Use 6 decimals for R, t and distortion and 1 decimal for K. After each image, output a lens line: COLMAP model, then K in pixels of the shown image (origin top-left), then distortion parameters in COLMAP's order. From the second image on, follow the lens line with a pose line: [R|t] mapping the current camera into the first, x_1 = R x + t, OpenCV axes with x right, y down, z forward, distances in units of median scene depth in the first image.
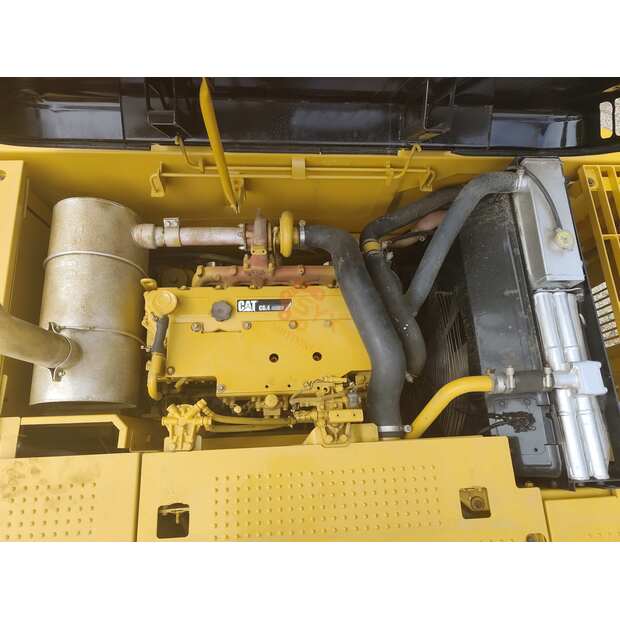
lens RADIAL K [[423.0, 0, 296.7], [0, 423.0, 322.0], [0, 0, 1]] dist [-0.019994, -0.002166]
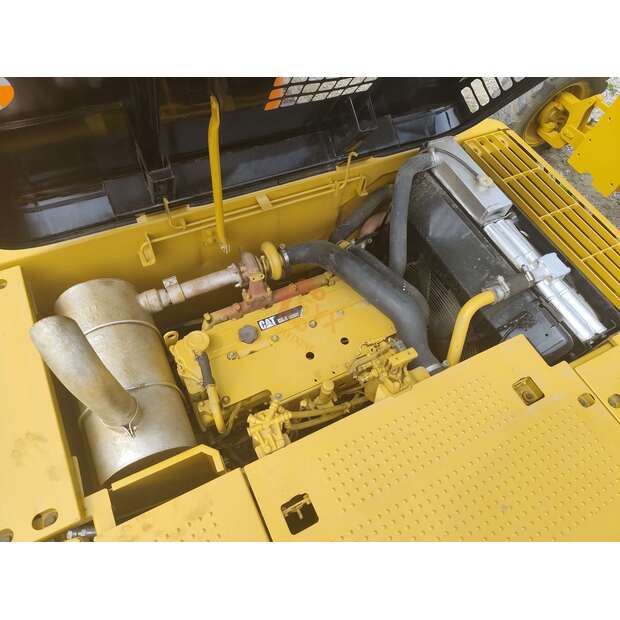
lens RADIAL K [[423.0, 0, 296.7], [0, 423.0, 322.0], [0, 0, 1]] dist [-0.019994, -0.002166]
pose [[0.916940, -0.339470, 0.209718, -0.286227], [0.376438, 0.910248, -0.172464, 0.182008], [-0.132349, 0.237085, 0.962432, -0.066421]]
